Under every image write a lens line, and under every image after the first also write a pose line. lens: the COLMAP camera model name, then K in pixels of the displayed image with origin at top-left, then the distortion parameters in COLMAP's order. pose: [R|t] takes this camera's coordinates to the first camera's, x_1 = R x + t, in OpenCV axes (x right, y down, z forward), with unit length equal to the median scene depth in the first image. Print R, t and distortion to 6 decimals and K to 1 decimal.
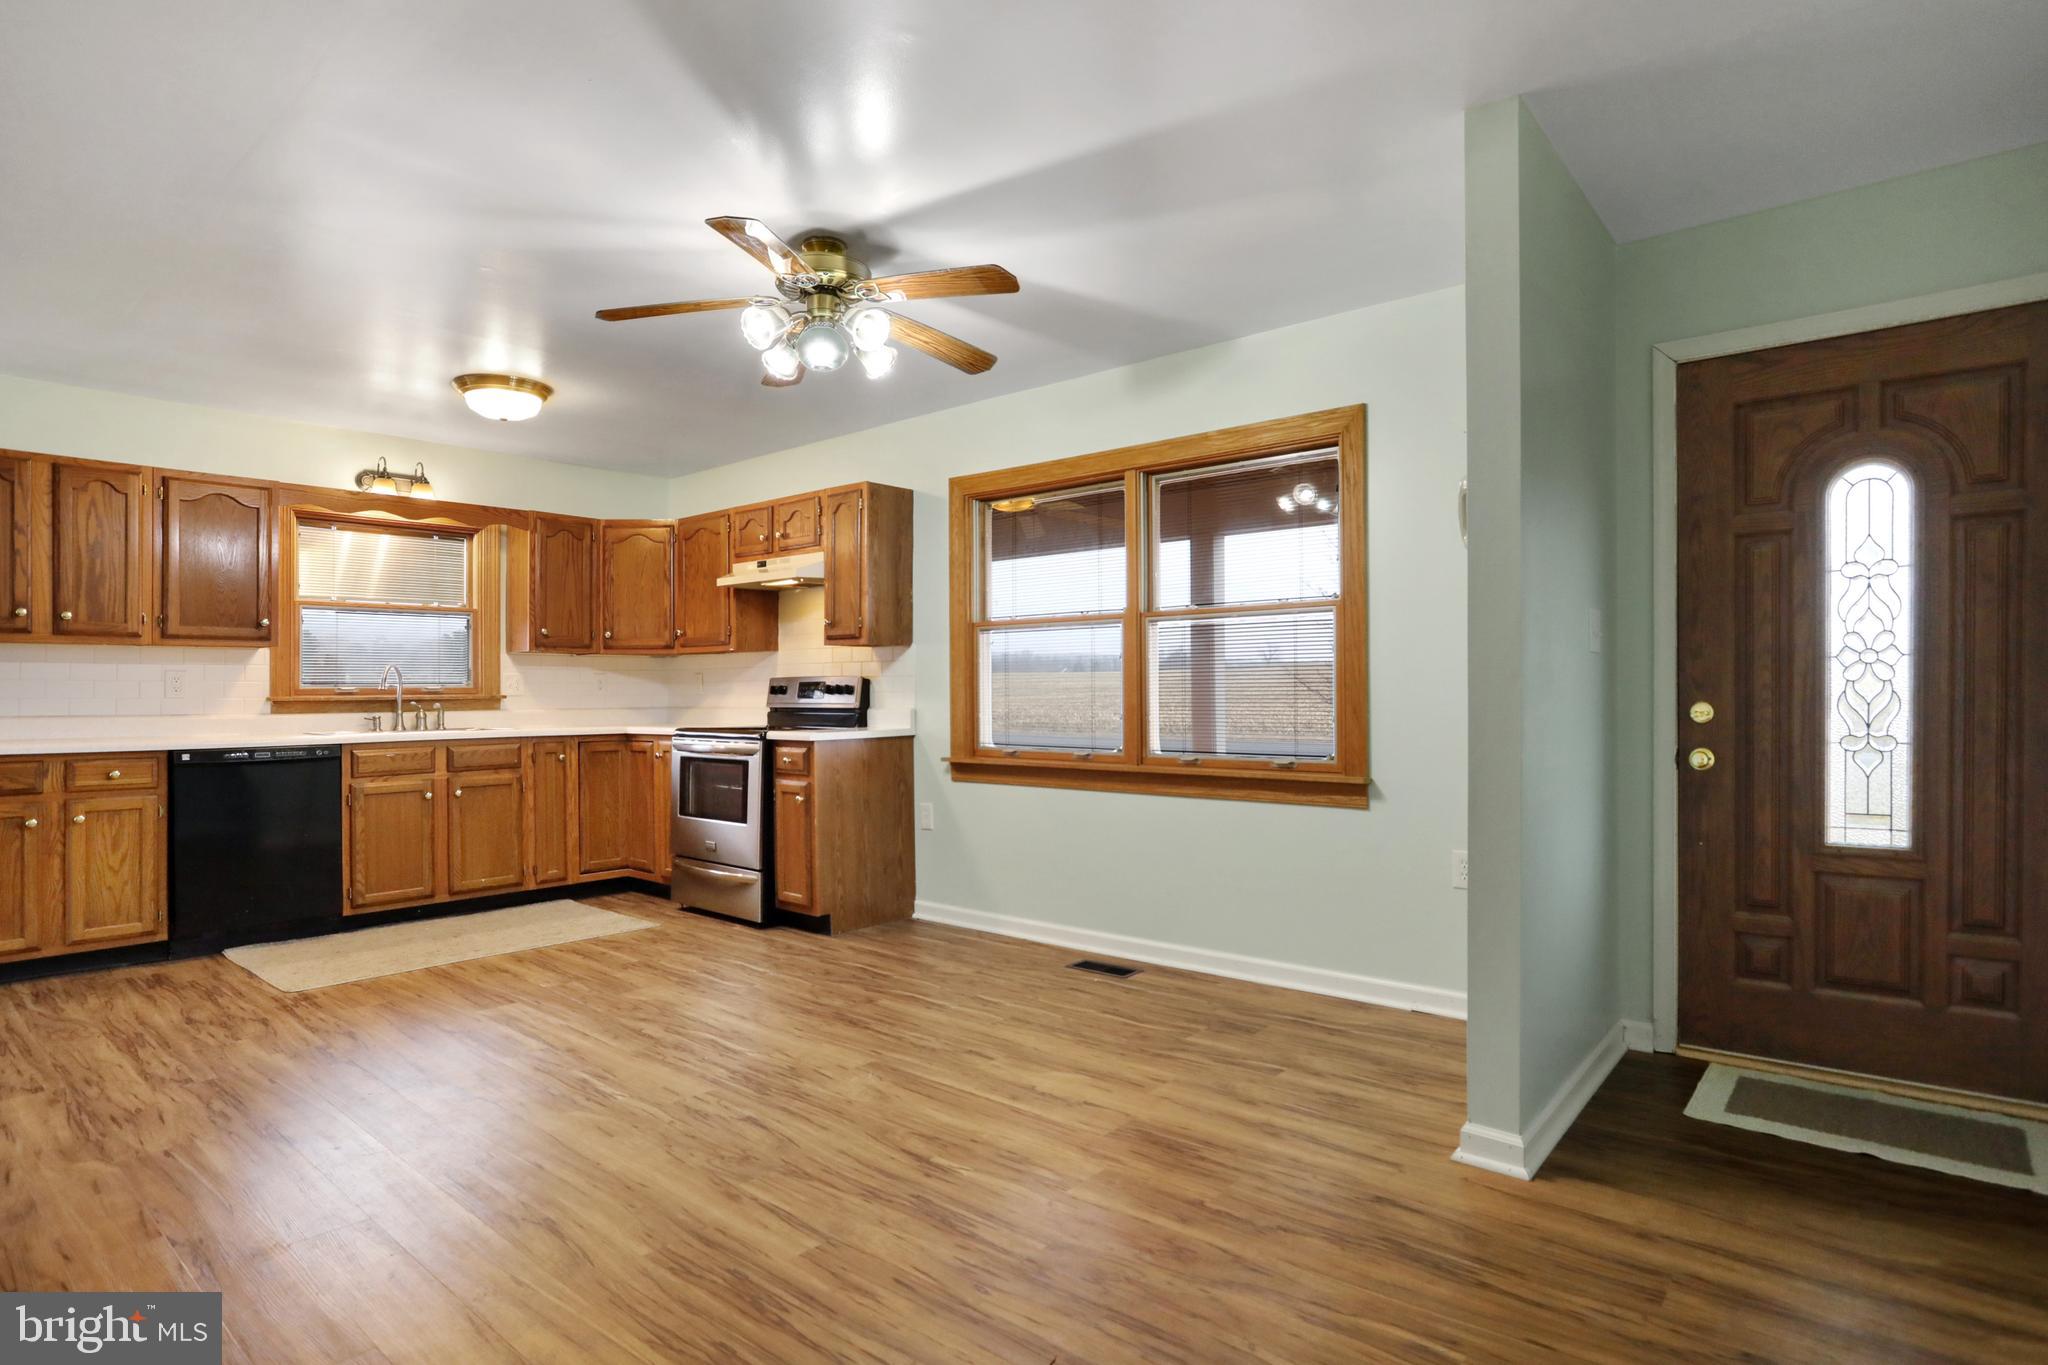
lens RADIAL K [[1064.6, 0, 1041.2], [0, 1064.6, 707.7], [0, 0, 1]] dist [-0.050025, 0.028287]
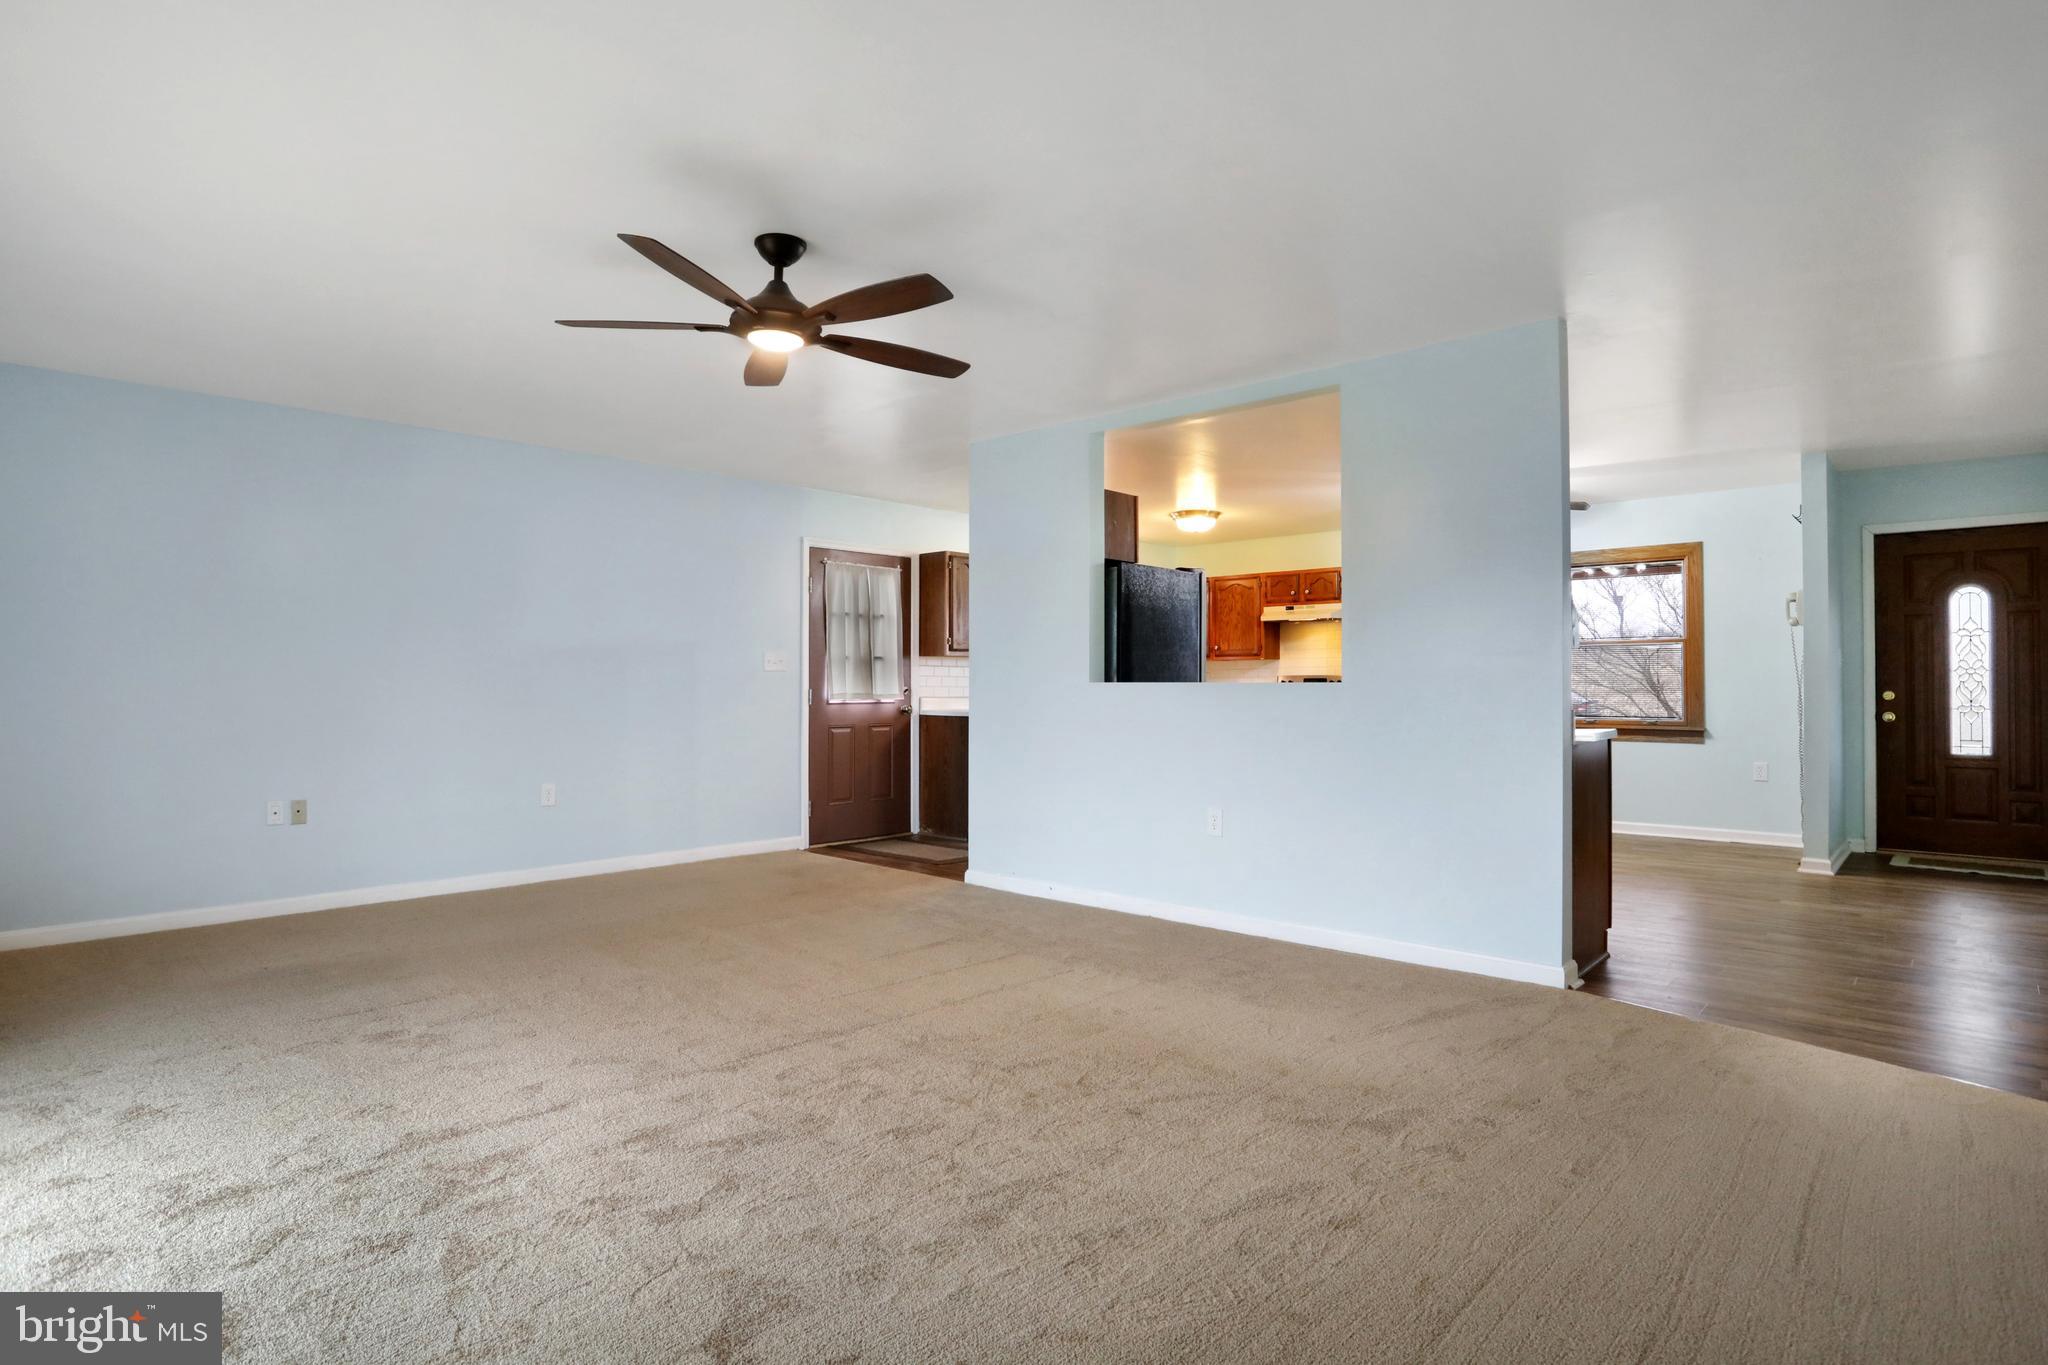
lens RADIAL K [[1028.2, 0, 1059.2], [0, 1028.2, 676.1], [0, 0, 1]] dist [-0.043760, 0.028149]
pose [[0.999601, 0.004144, -0.027942, -0.826673], [-0.004702, 0.999790, -0.019929, 0.011184], [0.027853, 0.020052, 0.999411, -0.919222]]
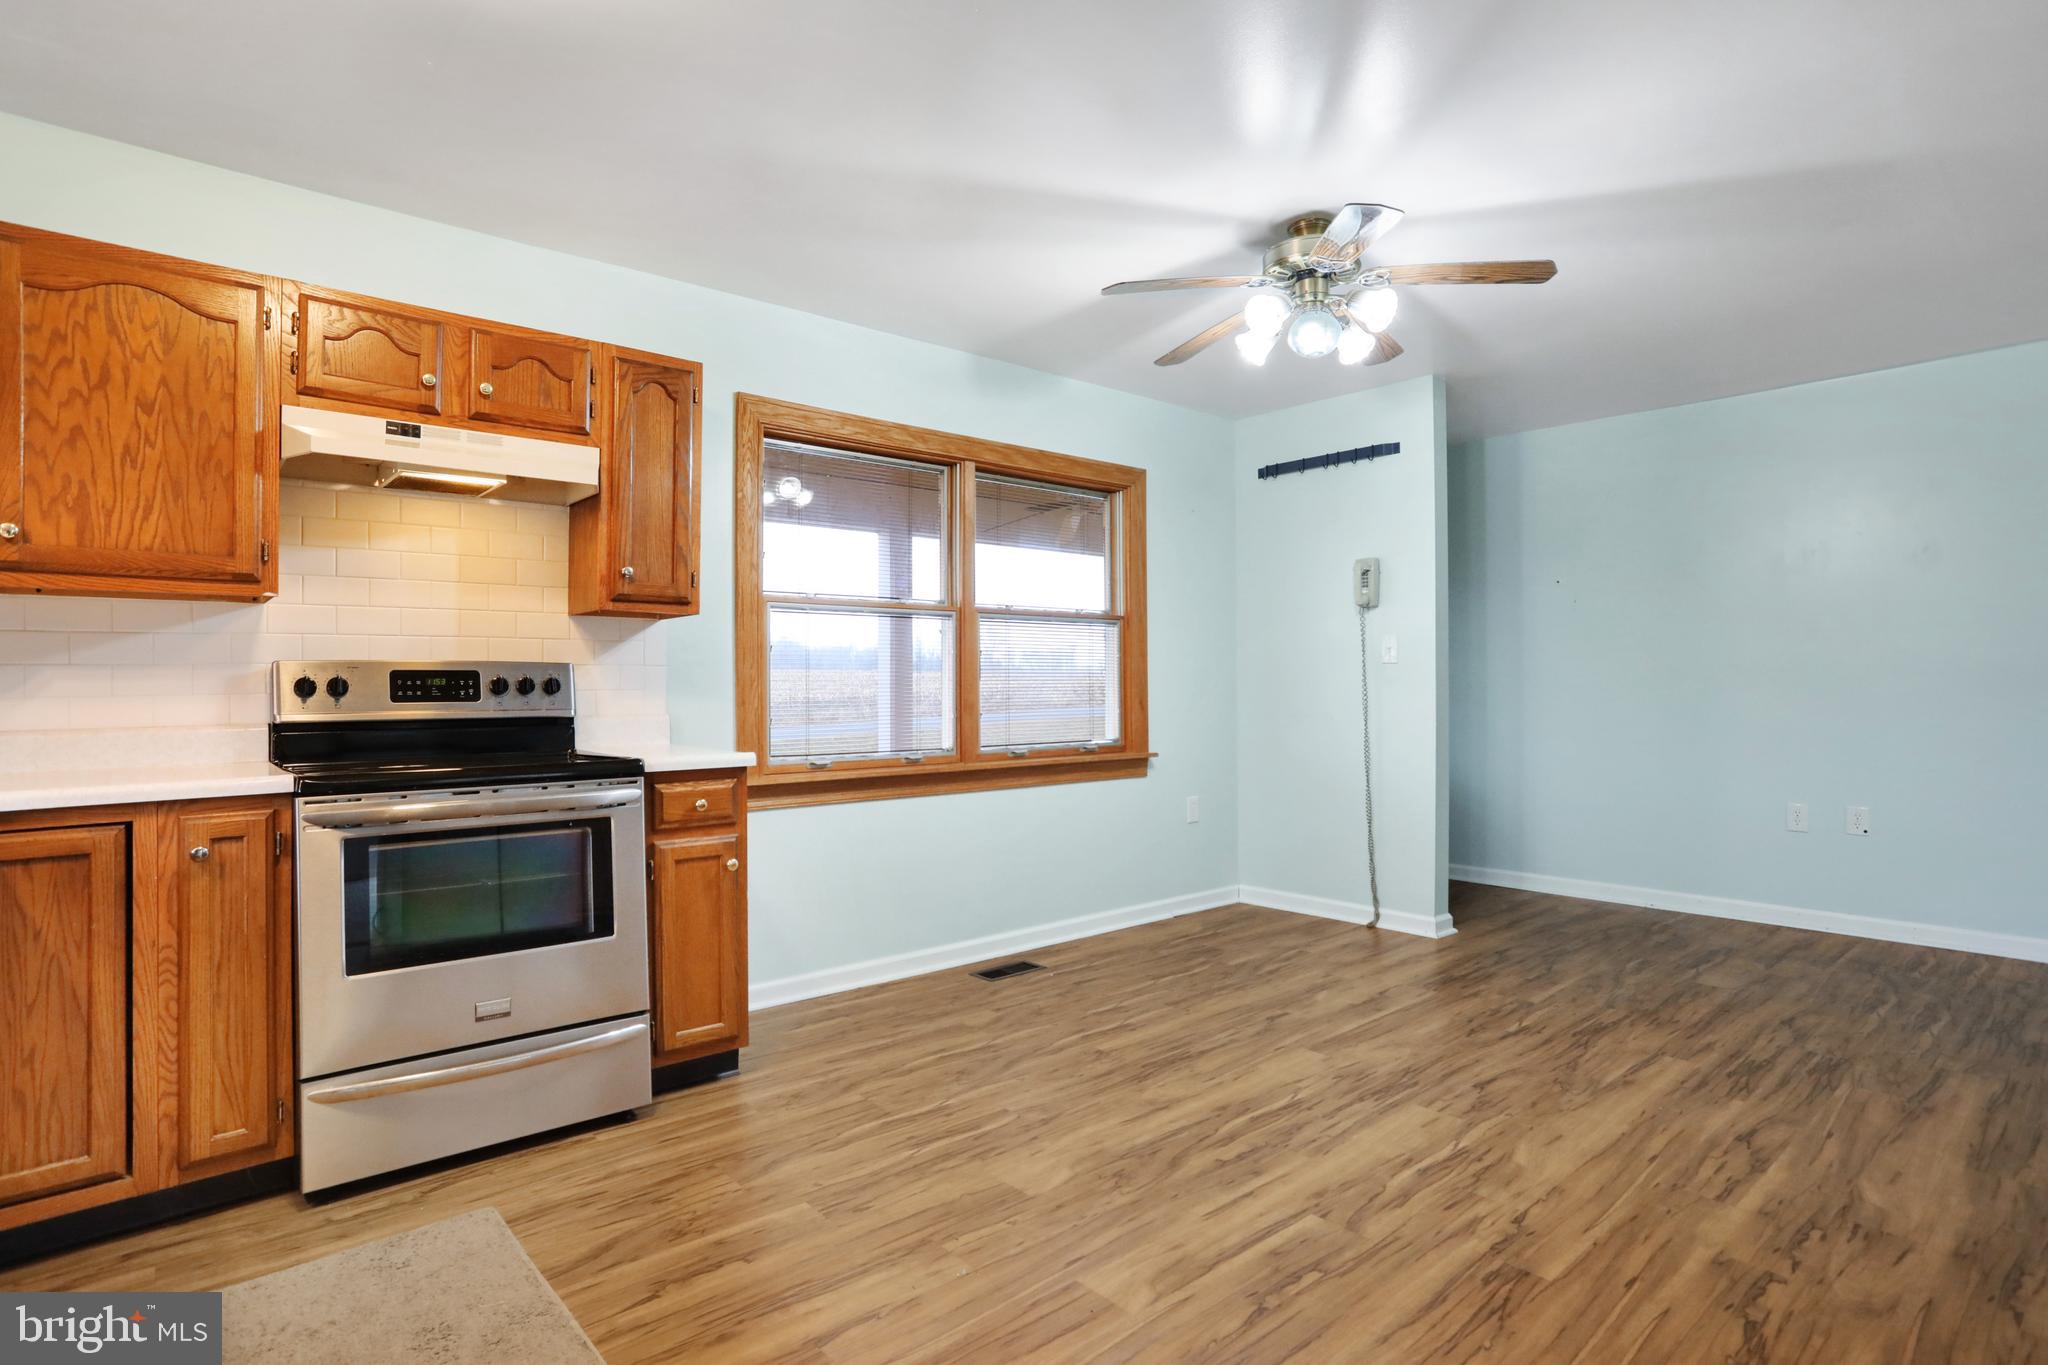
lens RADIAL K [[1028.2, 0, 1059.2], [0, 1028.2, 676.1], [0, 0, 1]] dist [-0.043760, 0.028149]
pose [[0.143207, 0.014366, 0.989588, -0.963220], [0.017743, 0.999697, -0.017080, -0.010037], [-0.989534, 0.020004, 0.142909, 0.894752]]
